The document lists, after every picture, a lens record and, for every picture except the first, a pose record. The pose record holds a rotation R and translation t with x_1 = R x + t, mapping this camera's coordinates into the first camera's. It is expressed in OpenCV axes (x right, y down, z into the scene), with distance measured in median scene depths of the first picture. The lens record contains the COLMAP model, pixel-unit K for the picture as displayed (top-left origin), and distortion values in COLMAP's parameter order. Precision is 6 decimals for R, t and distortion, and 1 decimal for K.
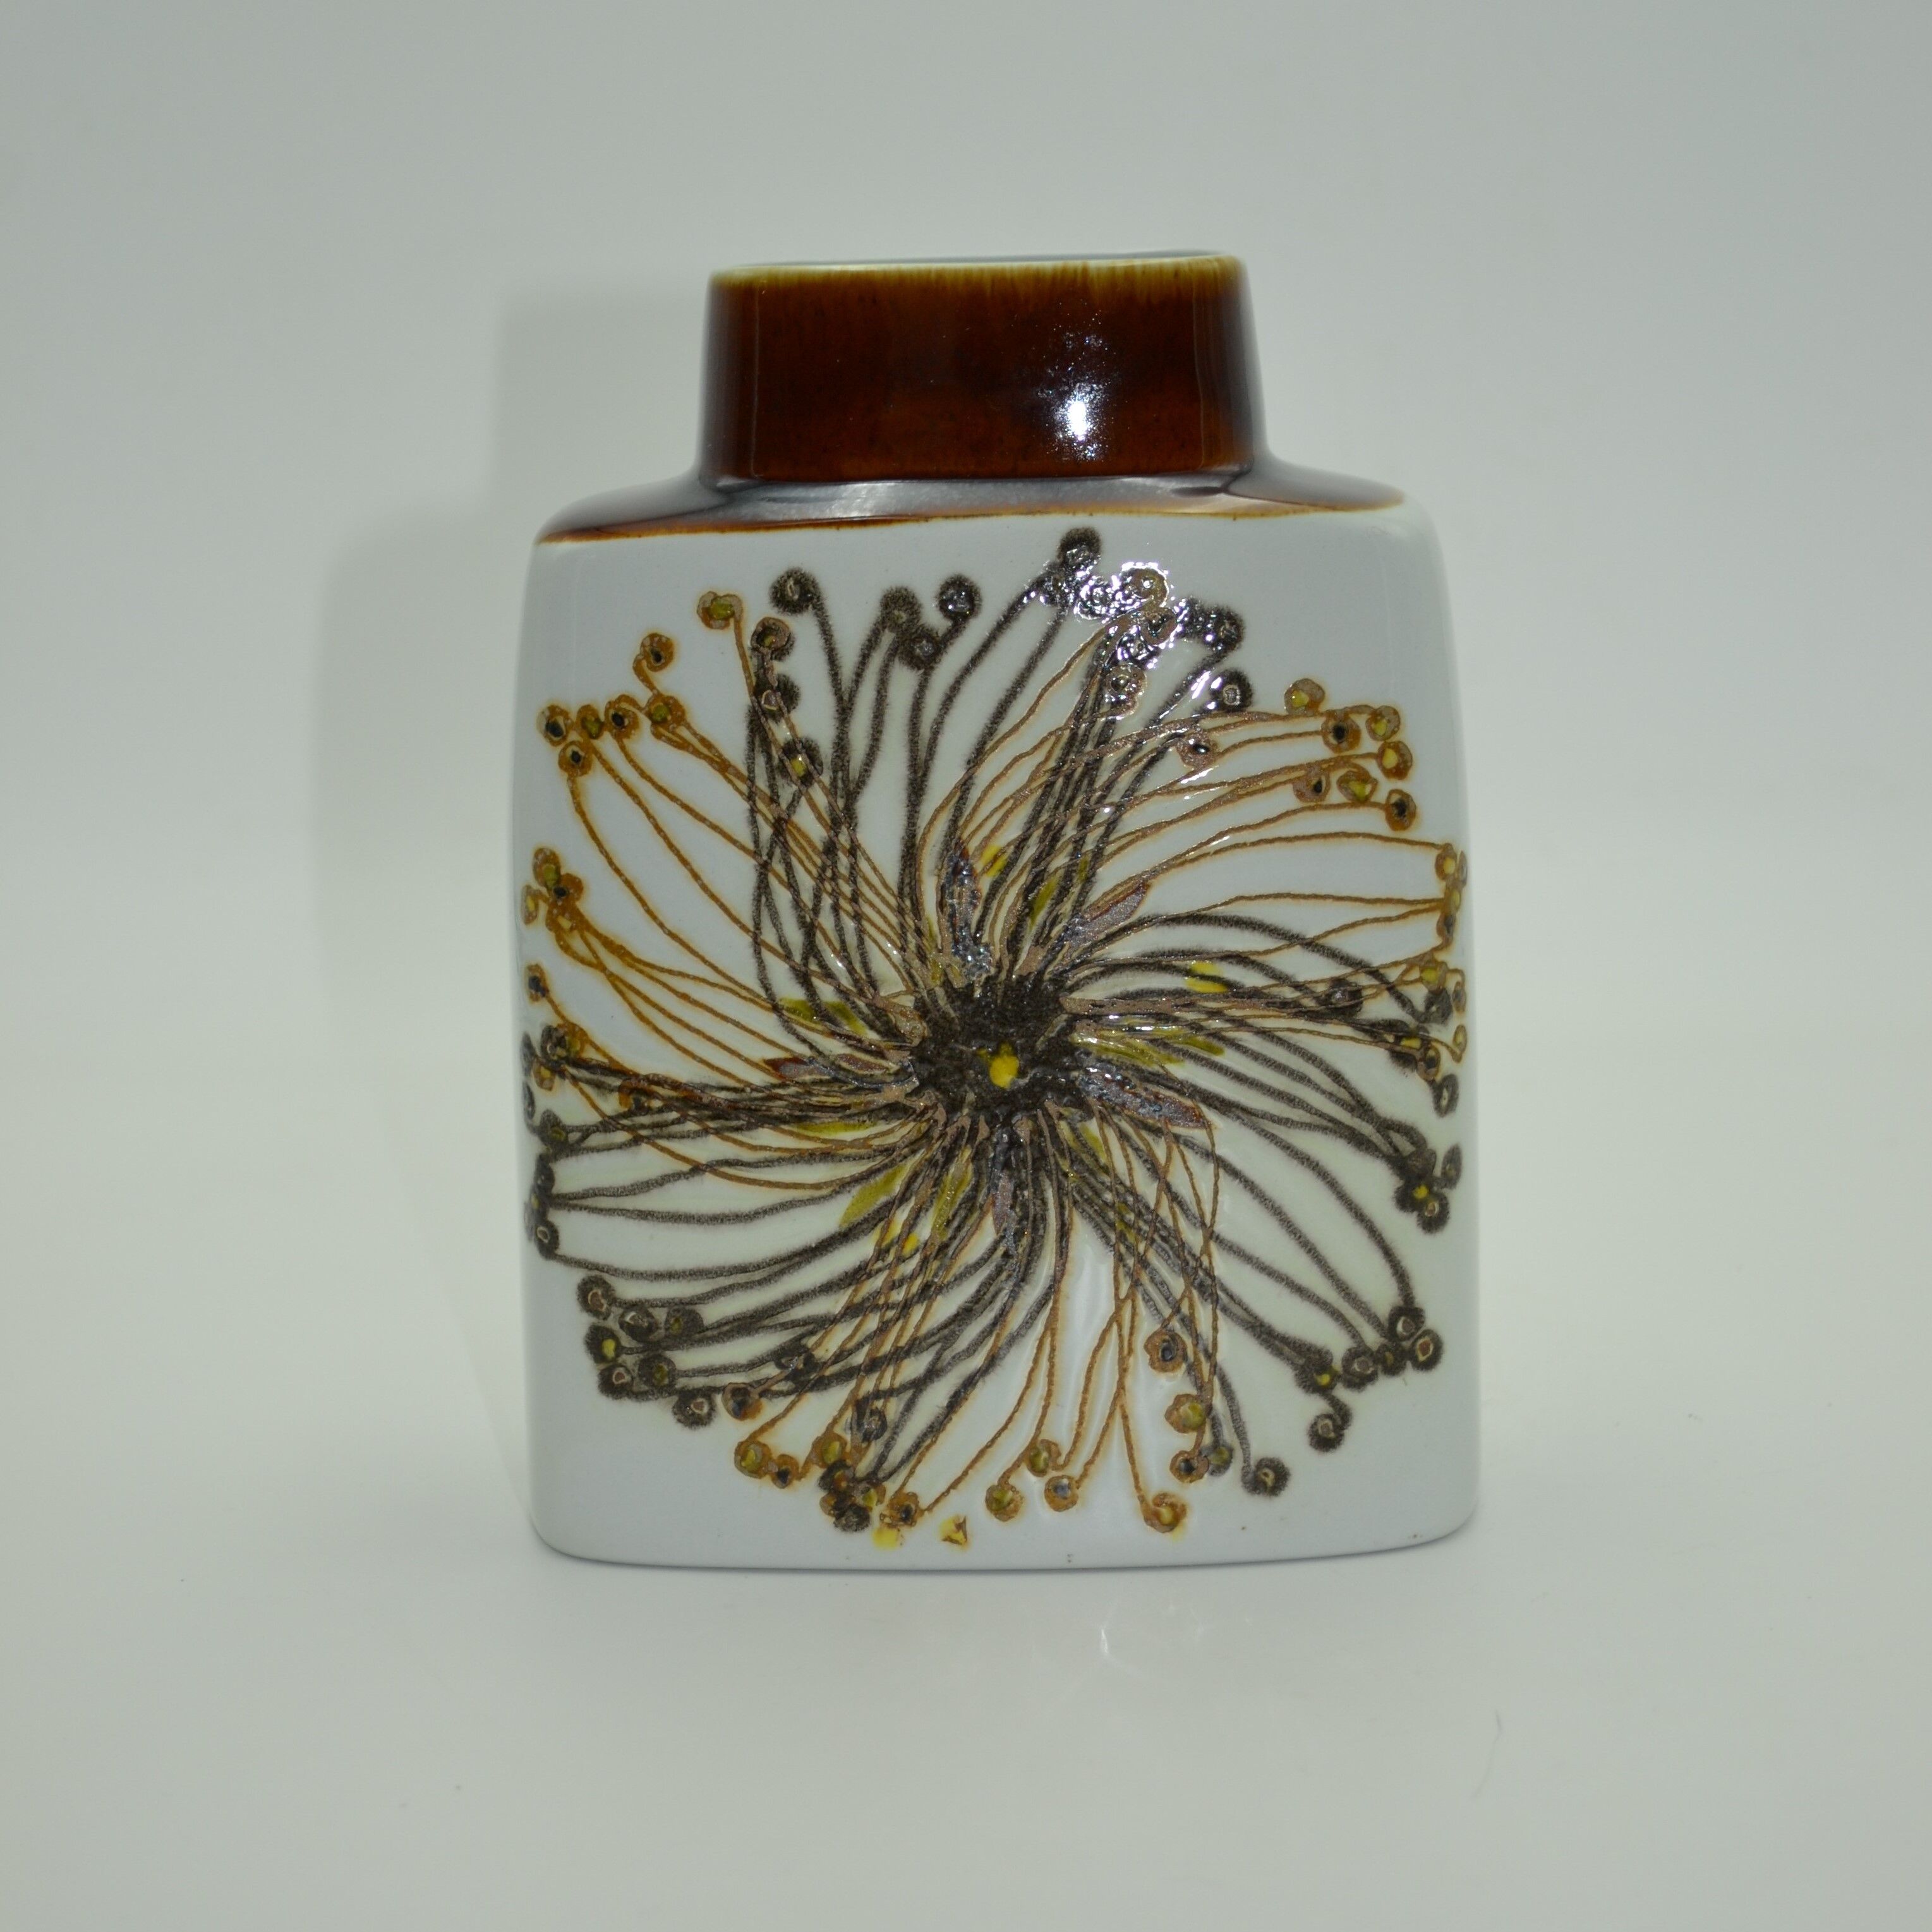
lens RADIAL K [[4302.3, 0, 966.0], [0, 4302.3, 966.0], [0, 0, 1]] dist [-0.057494, -0.025824]
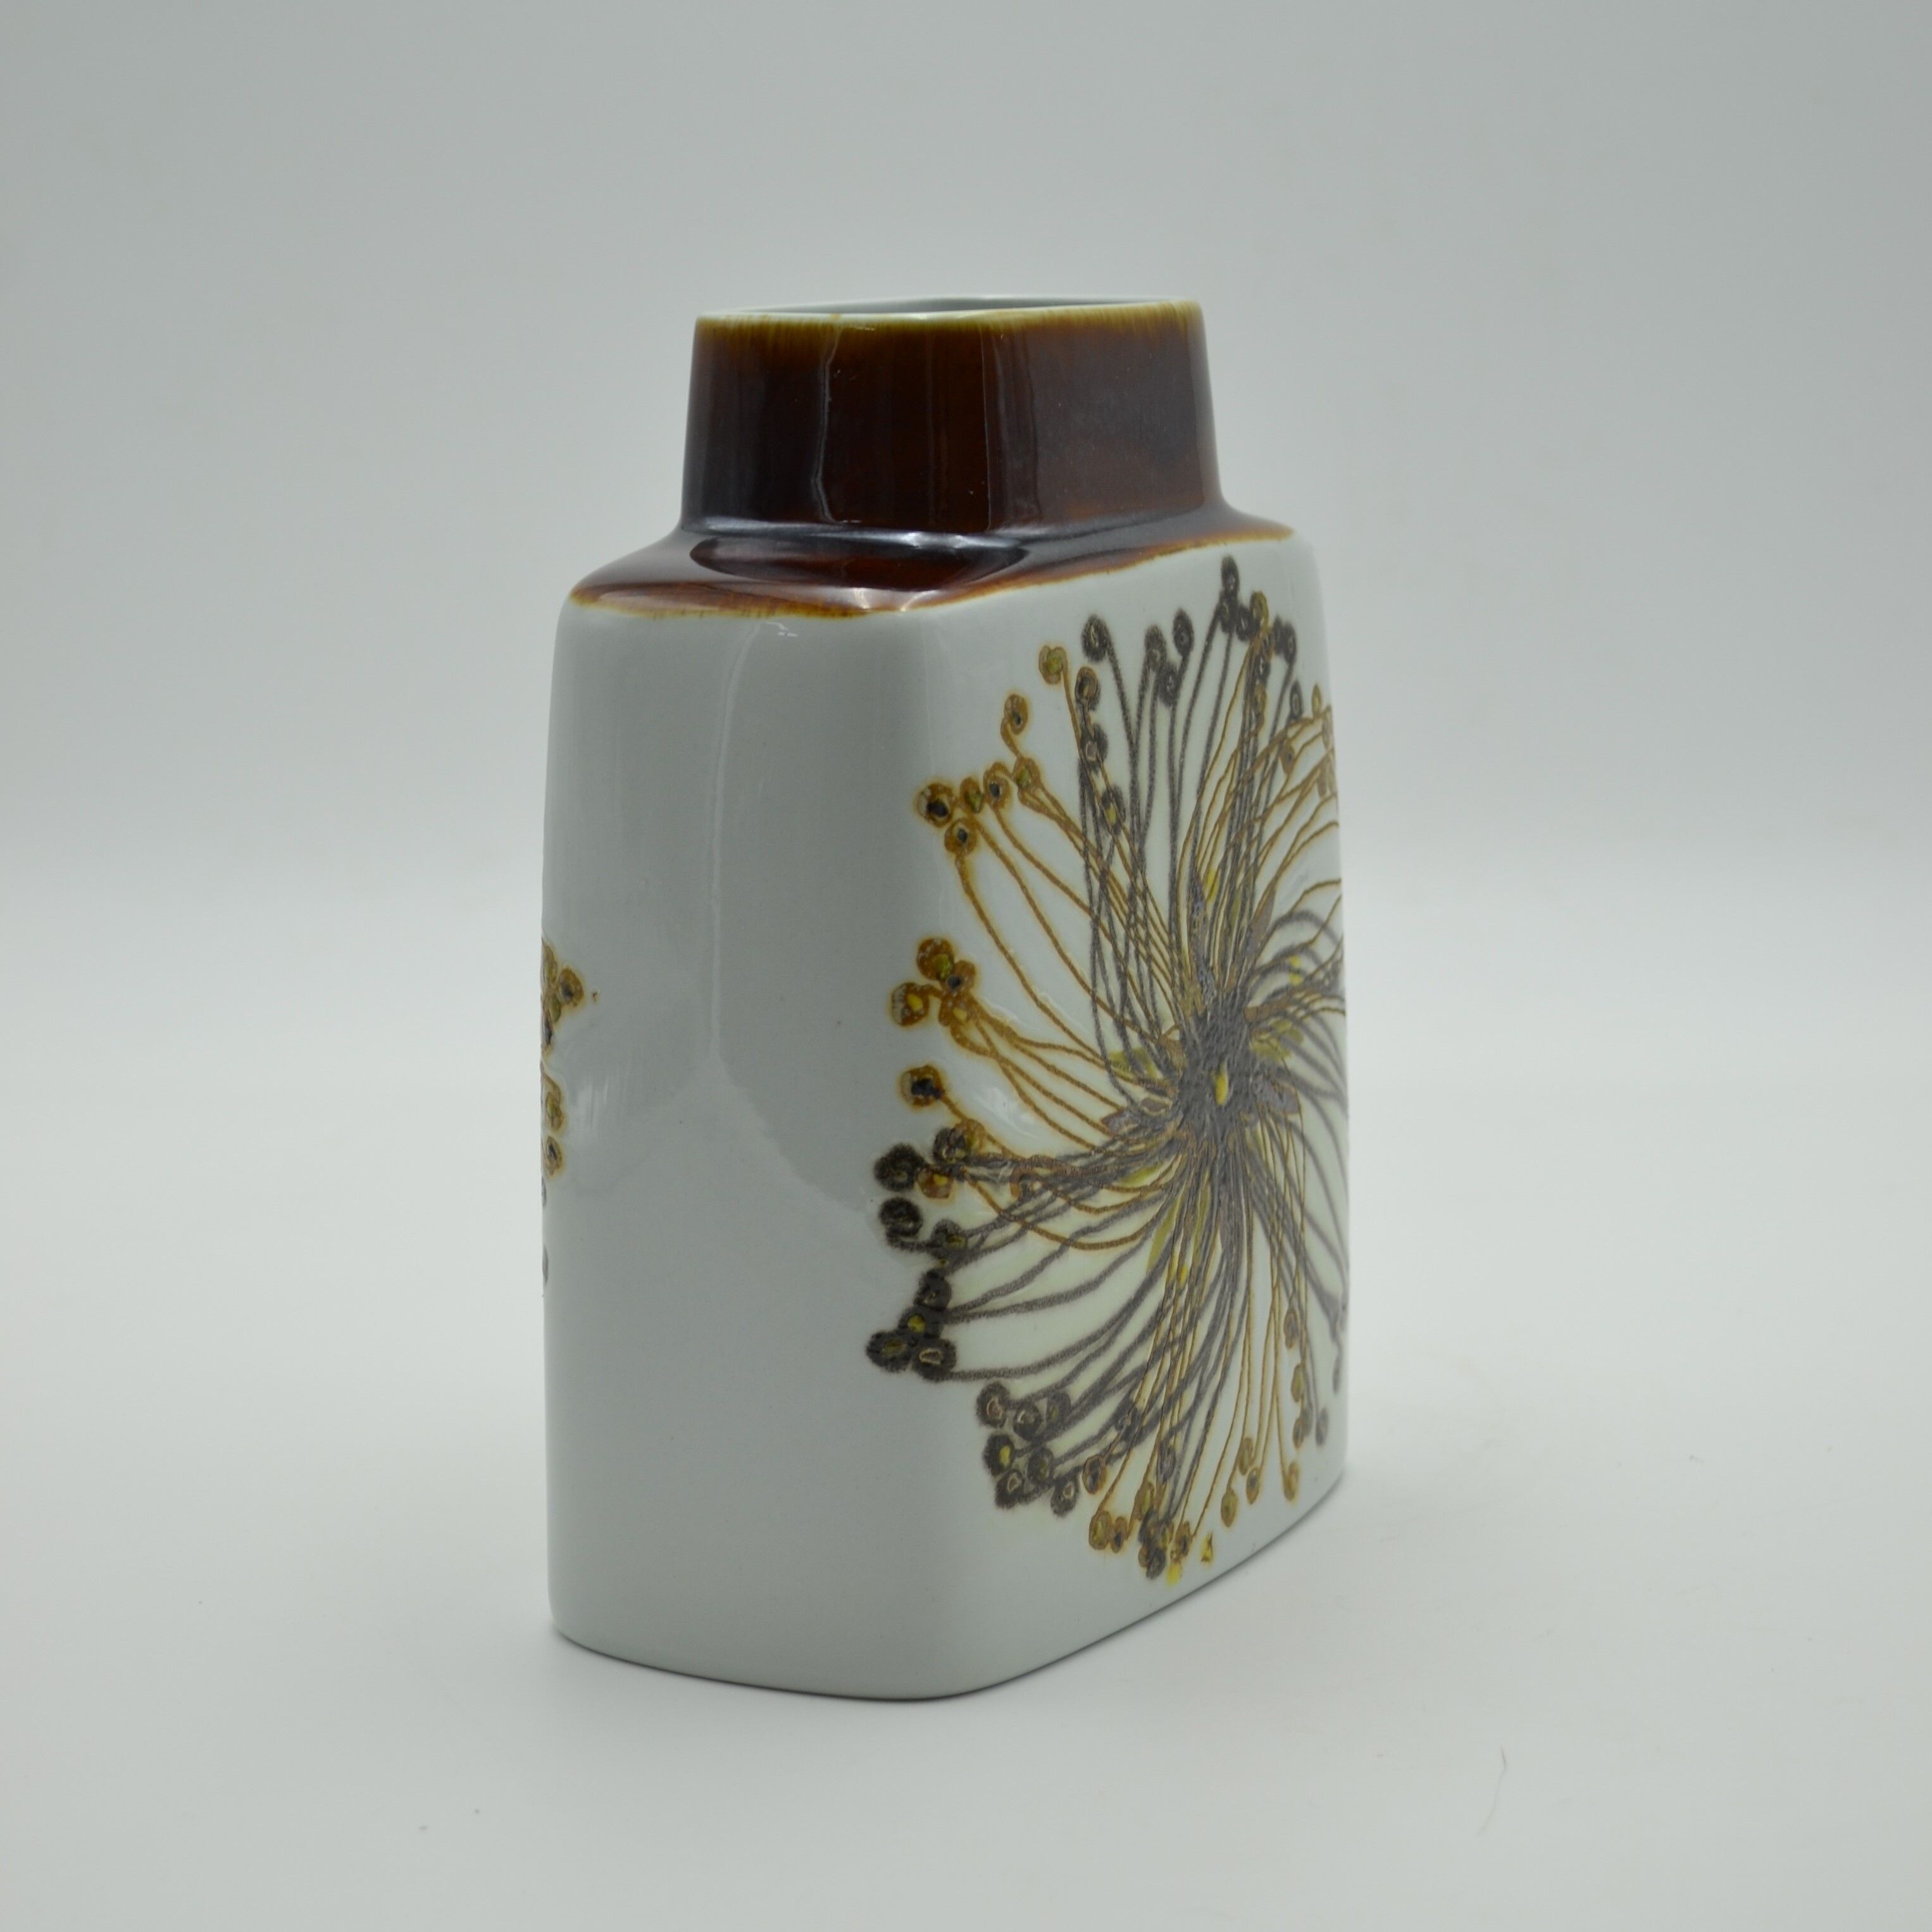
lens RADIAL K [[4302.3, 0, 966.0], [0, 4302.3, 966.0], [0, 0, 1]] dist [-0.057494, -0.025824]
pose [[0.496250, -0.141702, 0.856538, -0.897232], [0.155288, 0.985167, 0.073013, -0.088896], [-0.854179, 0.096778, 0.510894, 0.525360]]
